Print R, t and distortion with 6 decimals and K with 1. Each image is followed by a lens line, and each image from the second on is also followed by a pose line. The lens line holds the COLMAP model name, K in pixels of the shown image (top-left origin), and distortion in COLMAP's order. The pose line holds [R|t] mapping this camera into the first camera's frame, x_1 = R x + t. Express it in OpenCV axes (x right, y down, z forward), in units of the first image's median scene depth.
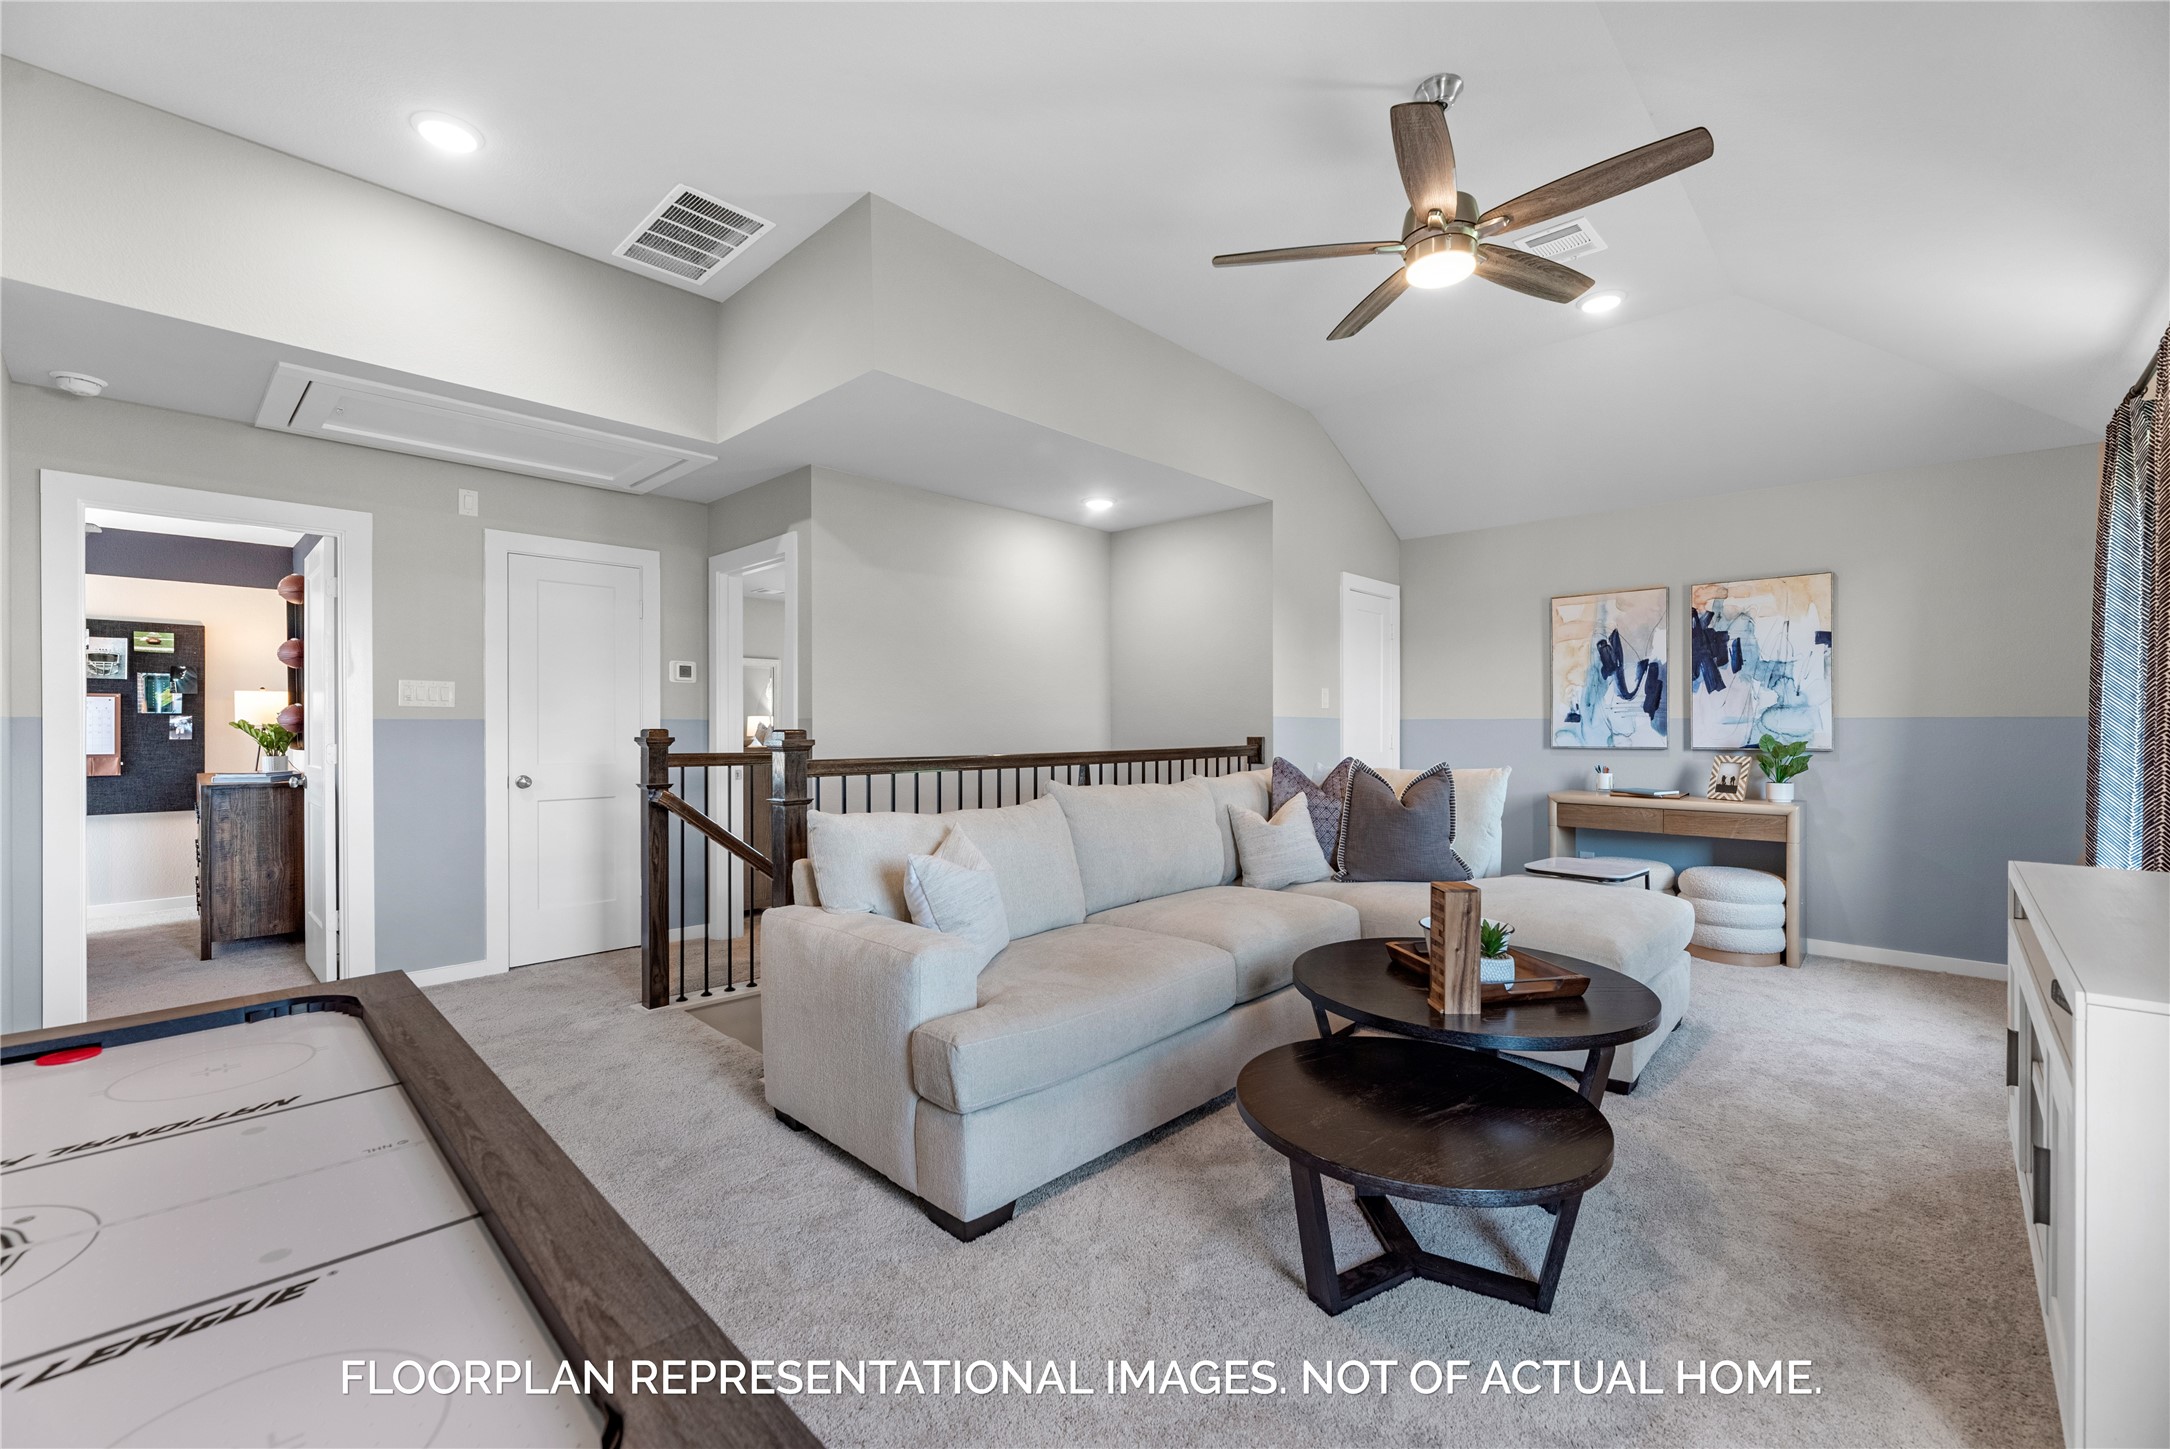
lens RADIAL K [[897.7, 0, 1078.2], [0, 897.7, 742.7], [0, 0, 1]] dist [0.001732, 0.000105]
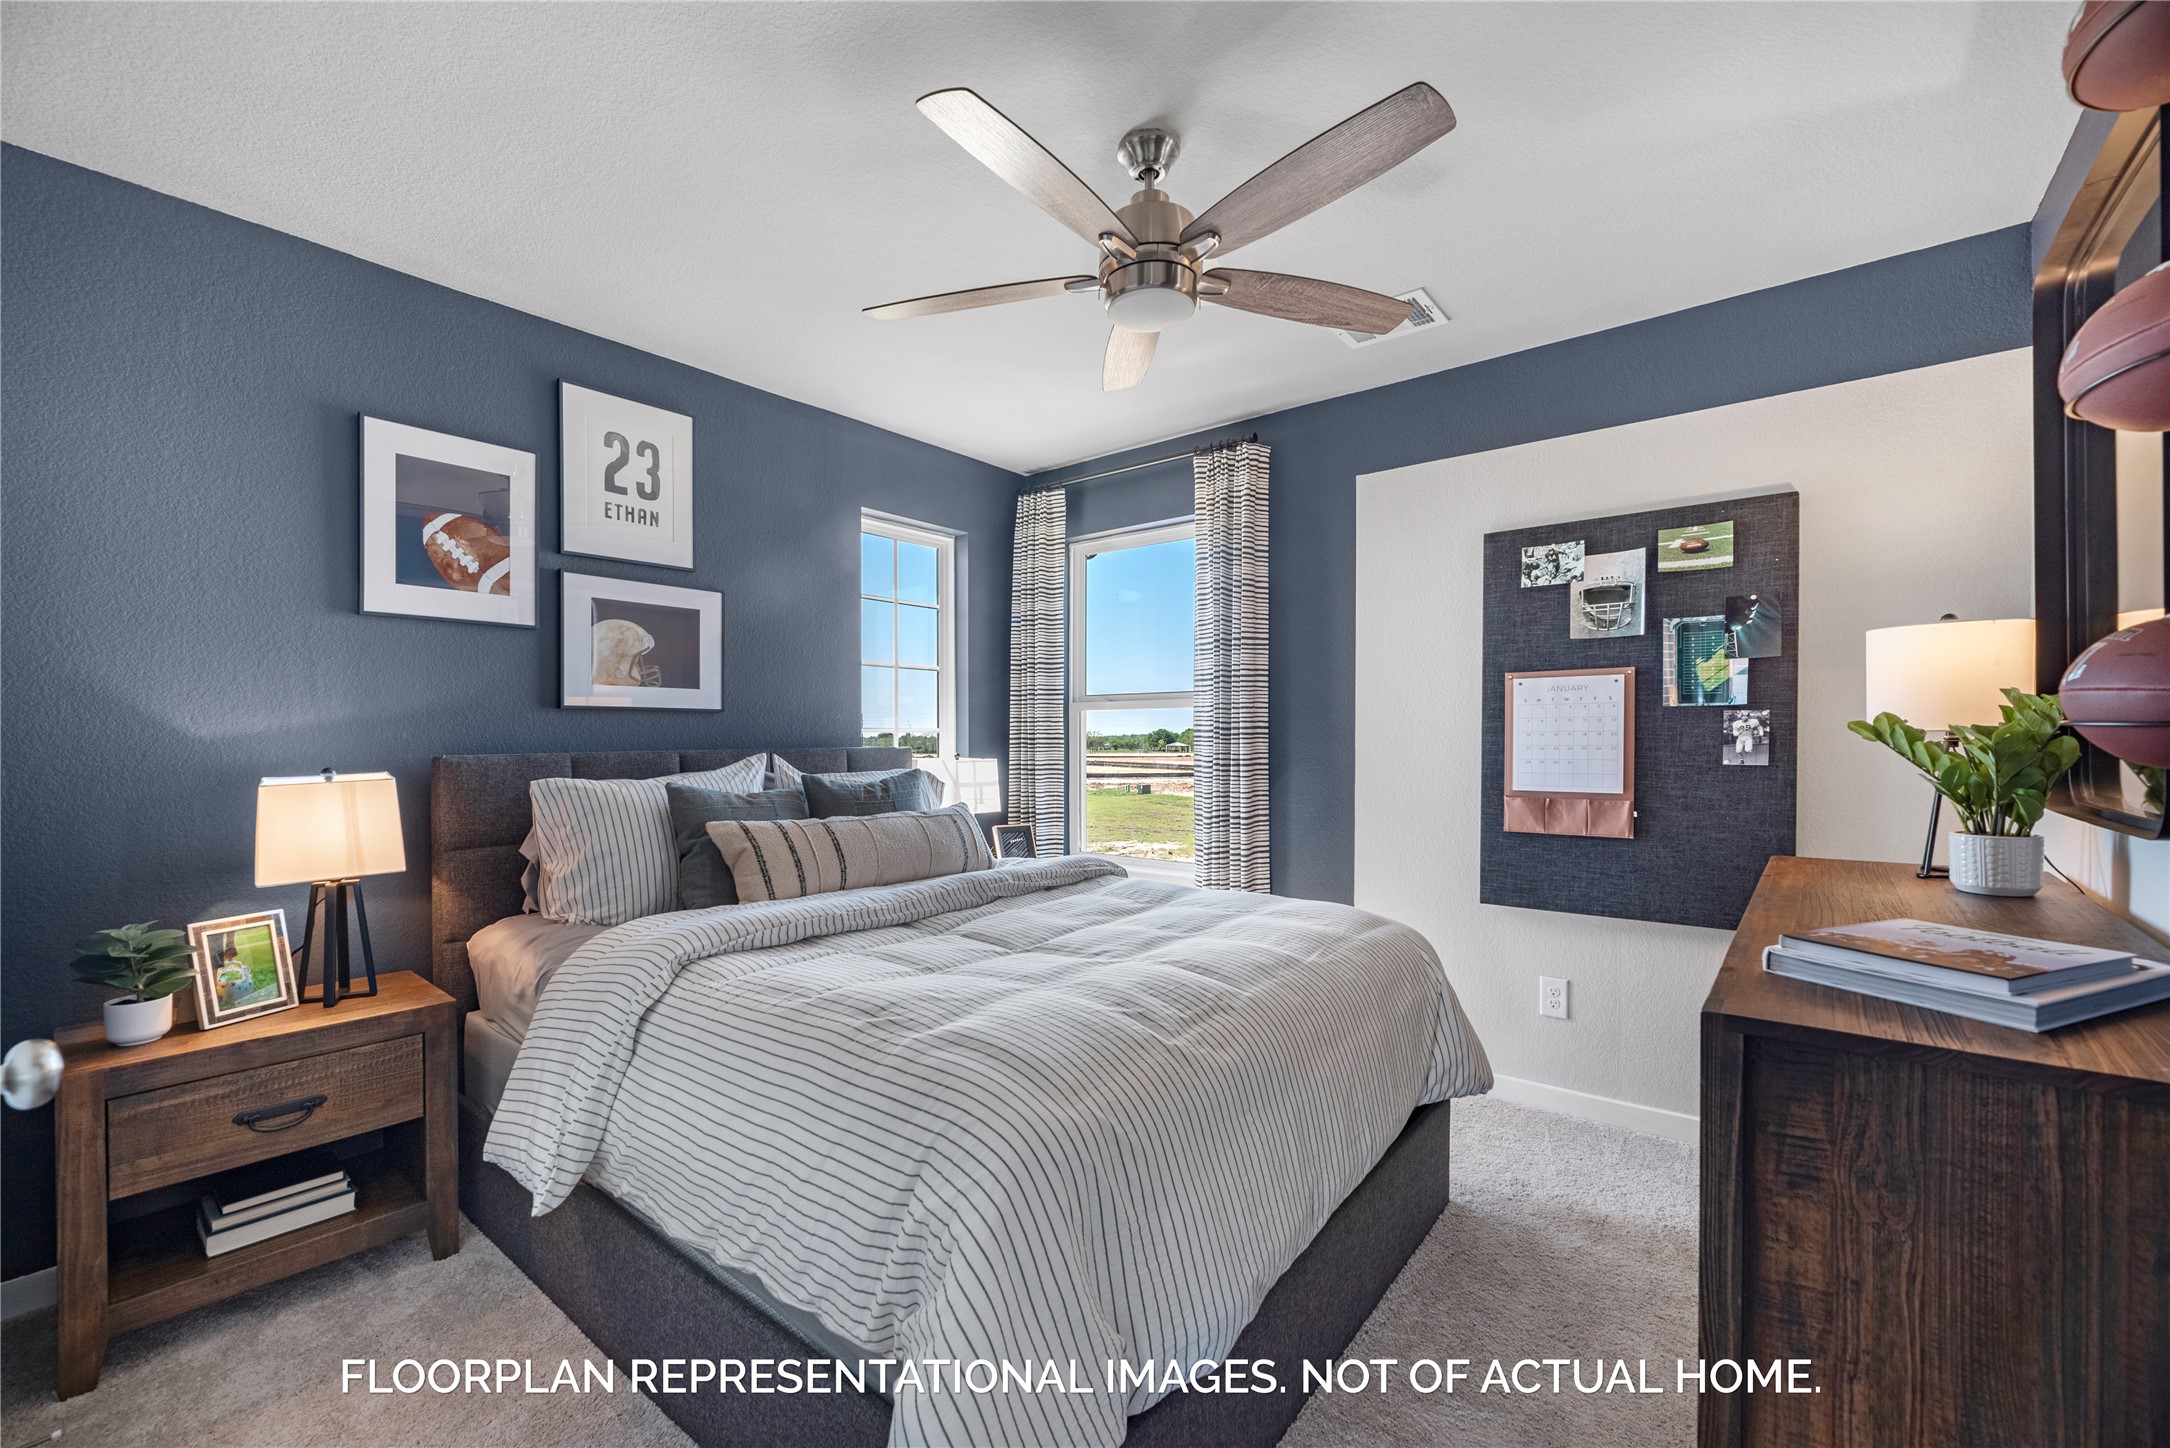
lens RADIAL K [[897.7, 0, 1078.2], [0, 897.7, 742.2], [0, 0, 1]] dist [0.001732, 0.000105]
pose [[0.094072, 0.002489, -0.995562, -0.614238], [-0.013225, 0.999912, 0.001251, -0.011309], [0.995478, 0.013048, 0.094096, 0.657514]]
